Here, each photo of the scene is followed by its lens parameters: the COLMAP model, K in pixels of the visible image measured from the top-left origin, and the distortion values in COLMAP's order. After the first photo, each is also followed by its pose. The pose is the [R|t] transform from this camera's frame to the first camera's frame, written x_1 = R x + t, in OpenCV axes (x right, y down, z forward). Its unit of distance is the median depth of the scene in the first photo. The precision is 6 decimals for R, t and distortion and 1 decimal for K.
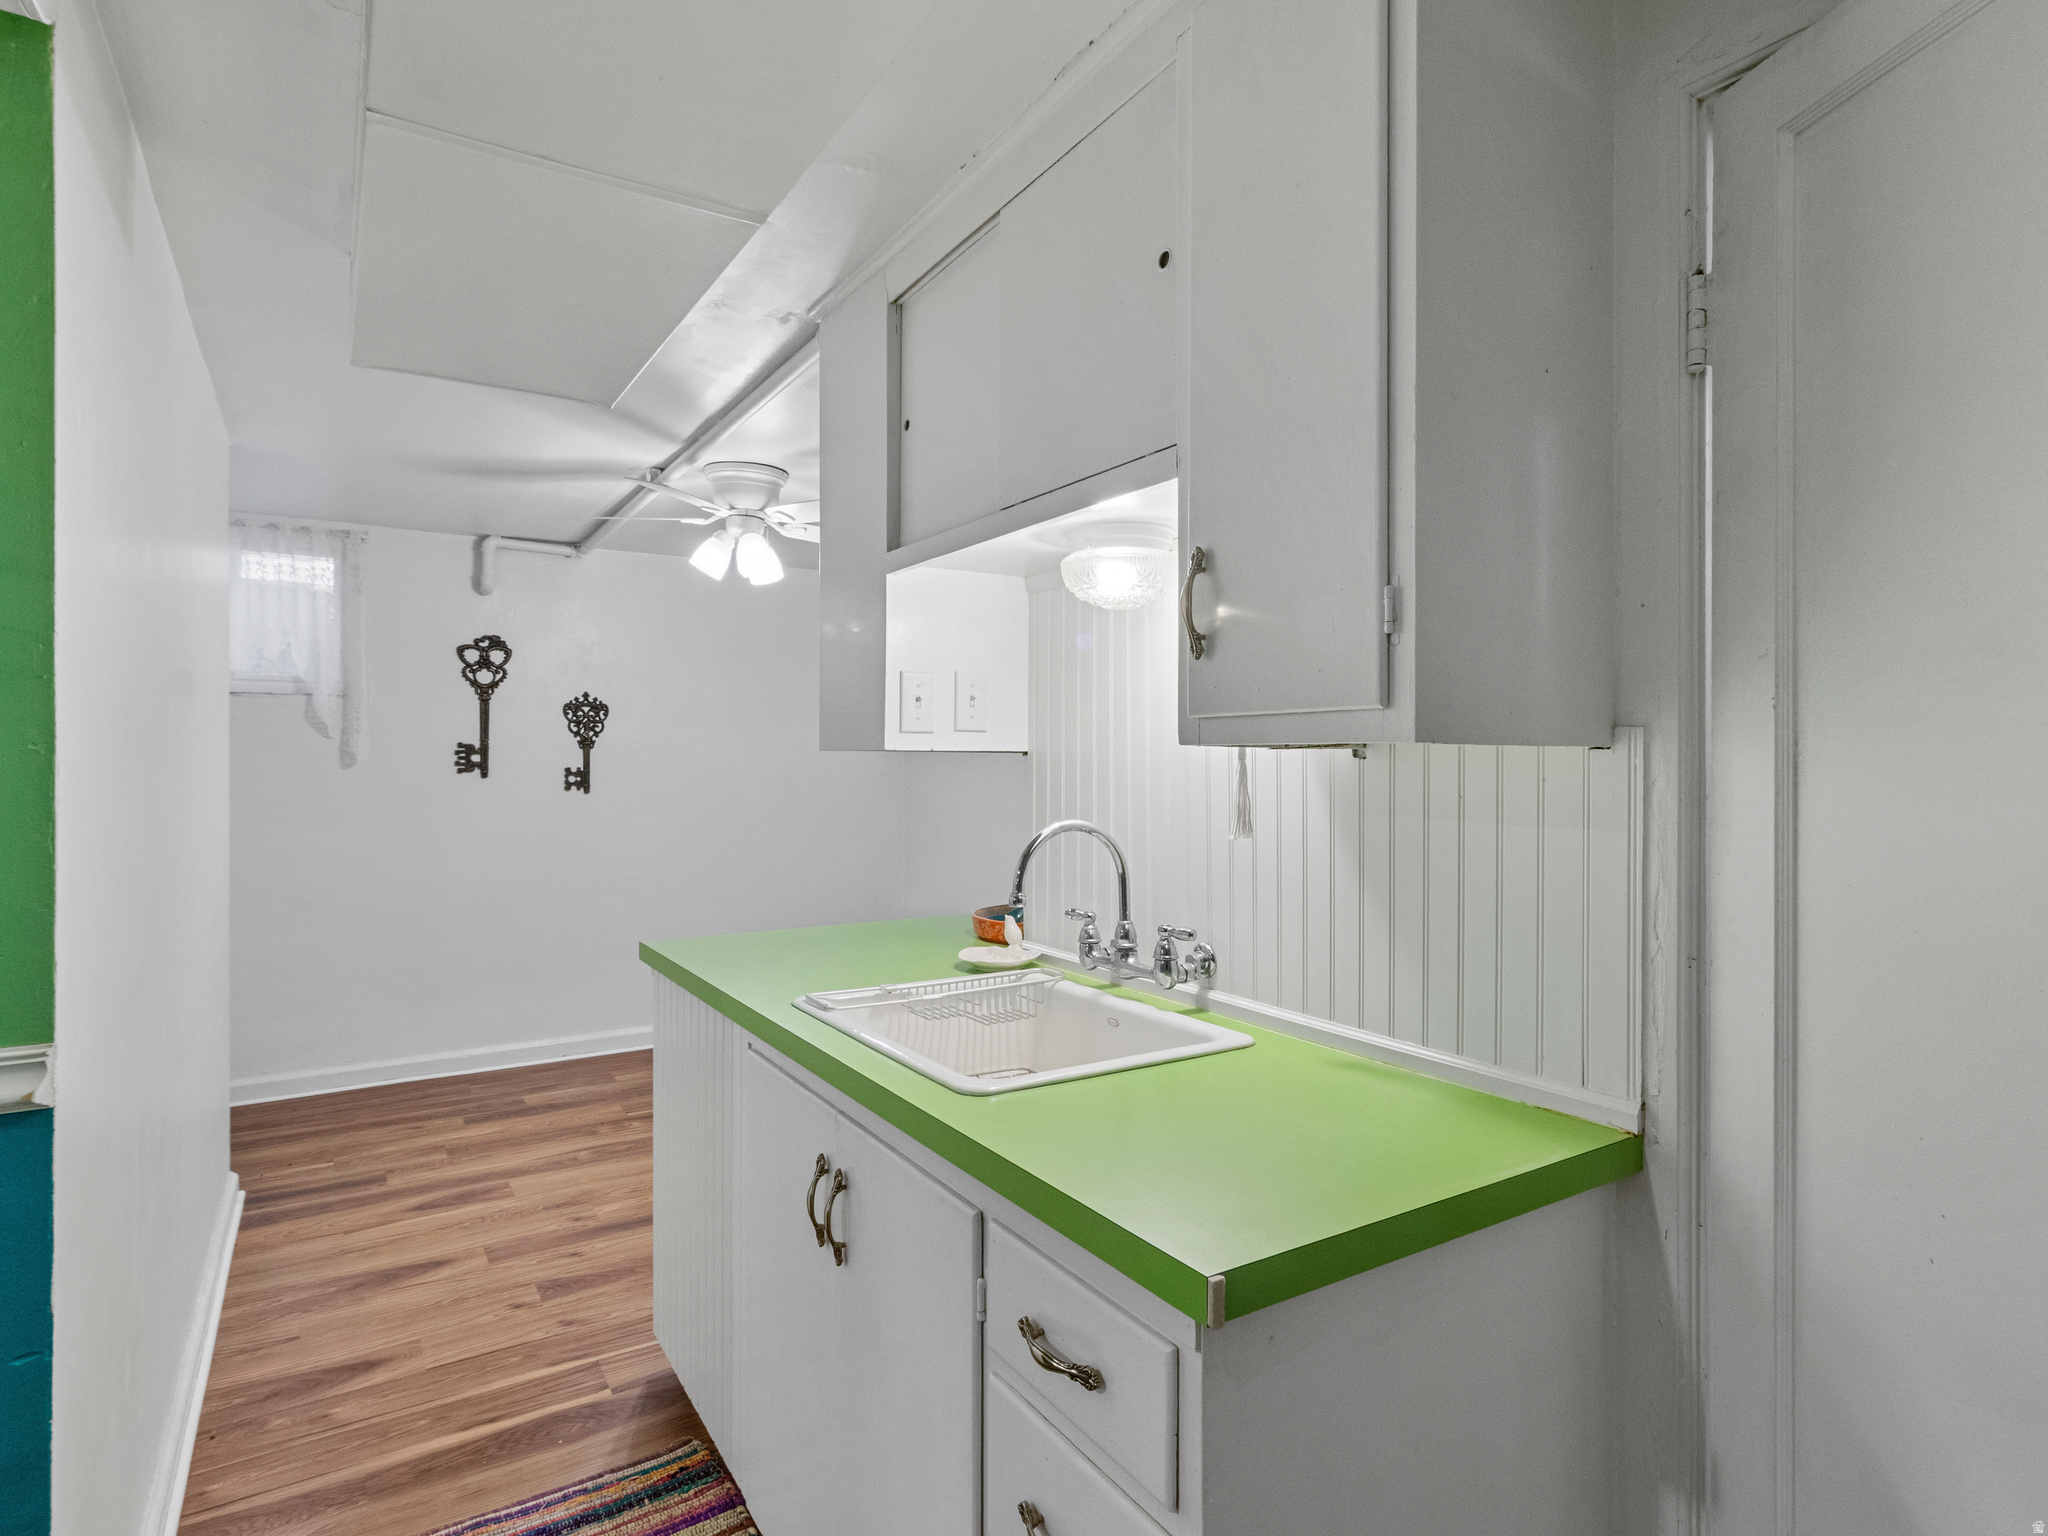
lens RADIAL K [[1079.5, 0, 1023.5], [0, 1079.5, 762.7], [0, 0, 1]] dist [0.005423, 0.001795]
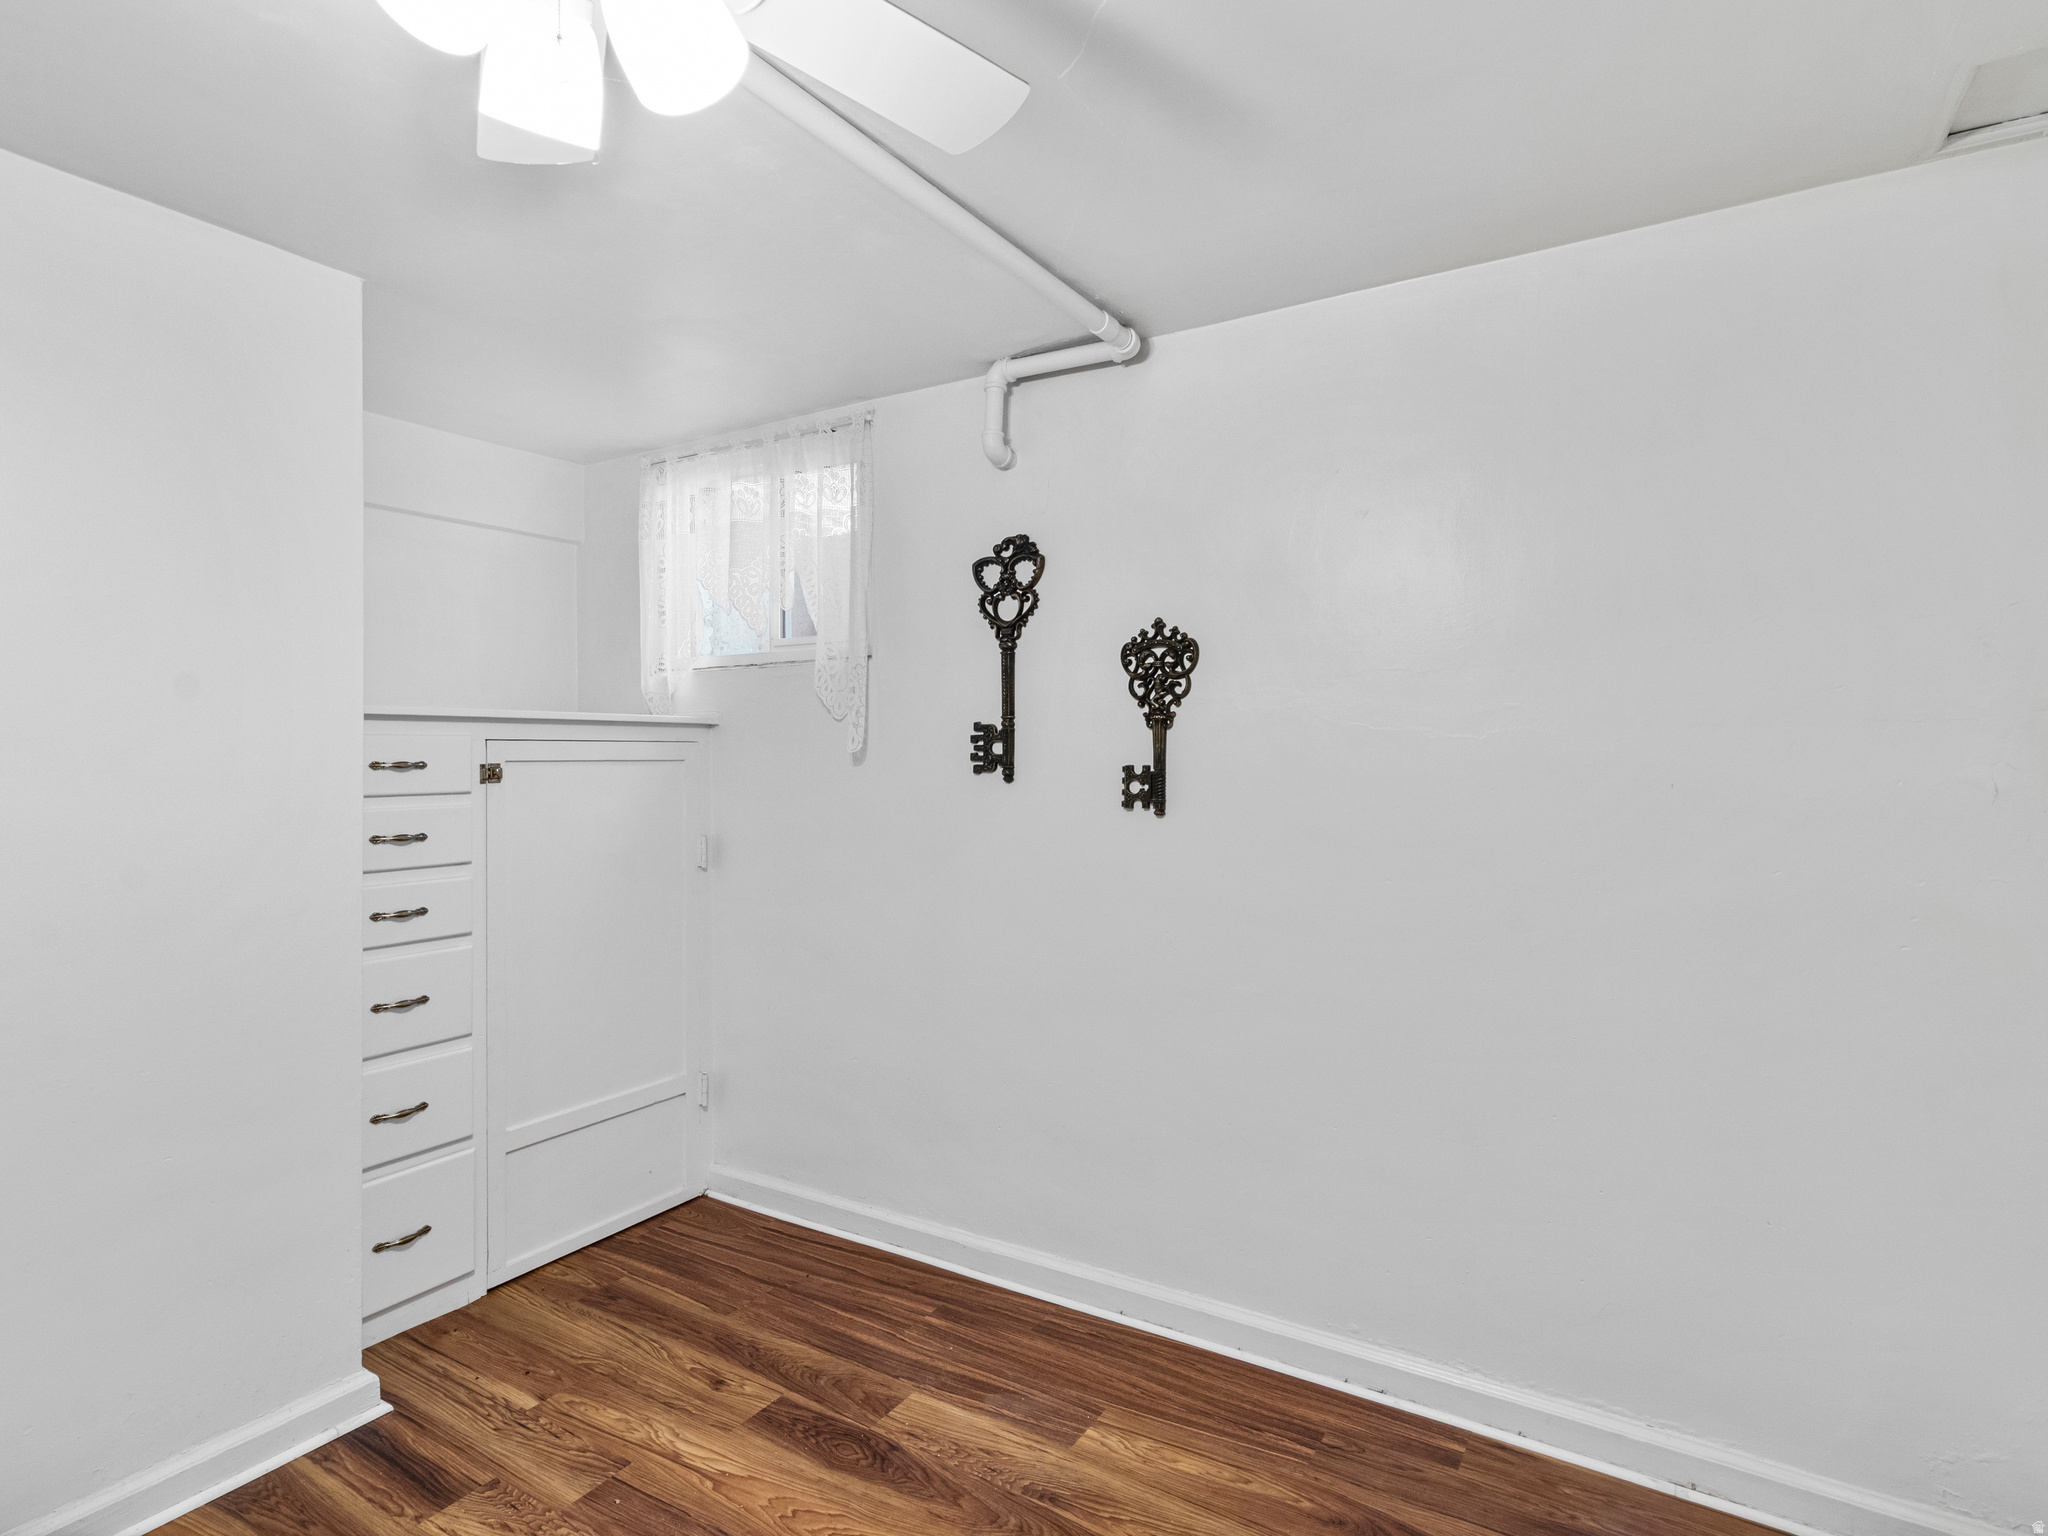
lens RADIAL K [[1079.5, 0, 1027.8], [0, 1079.5, 758.1], [0, 0, 1]] dist [0.005423, 0.001795]
pose [[0.445469, -0.003974, -0.895289, 0.027901], [-0.006163, 0.999953, -0.007506, 0.005528], [0.895276, 0.008861, 0.445423, 0.750135]]
